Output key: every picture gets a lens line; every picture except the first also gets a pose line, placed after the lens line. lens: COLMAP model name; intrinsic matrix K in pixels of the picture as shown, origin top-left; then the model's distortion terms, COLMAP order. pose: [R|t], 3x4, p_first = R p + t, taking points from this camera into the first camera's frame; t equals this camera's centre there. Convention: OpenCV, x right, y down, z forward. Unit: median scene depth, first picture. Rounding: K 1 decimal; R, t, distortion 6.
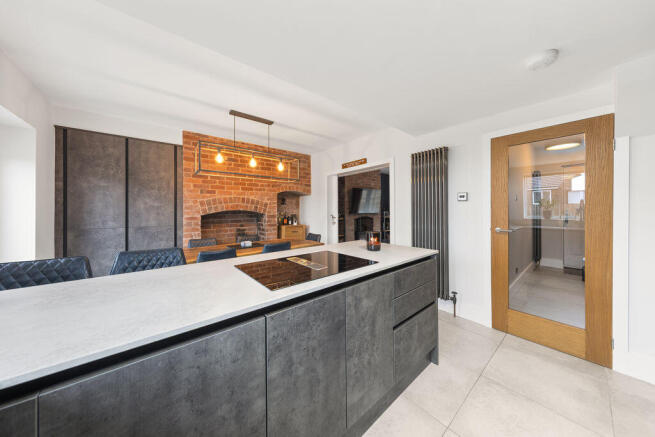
lens RADIAL K [[219.5, 0, 328.0], [0, 219.5, 211.5], [0, 0, 1]] dist [-0.001578, -0.000202]
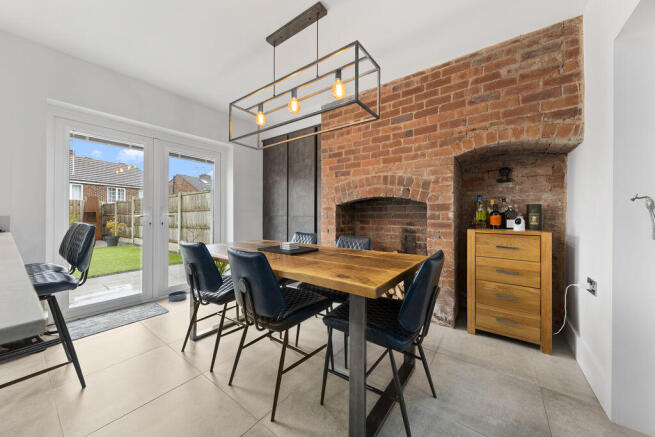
lens RADIAL K [[237.9, 0, 327.0], [0, 237.9, 215.4], [0, 0, 1]] dist [0.000314, -0.000050]
pose [[0.228631, 0.014938, -0.973399, 0.202802], [-0.010421, 0.999863, 0.012897, 0.036853], [0.973457, 0.007195, 0.228755, 0.654959]]
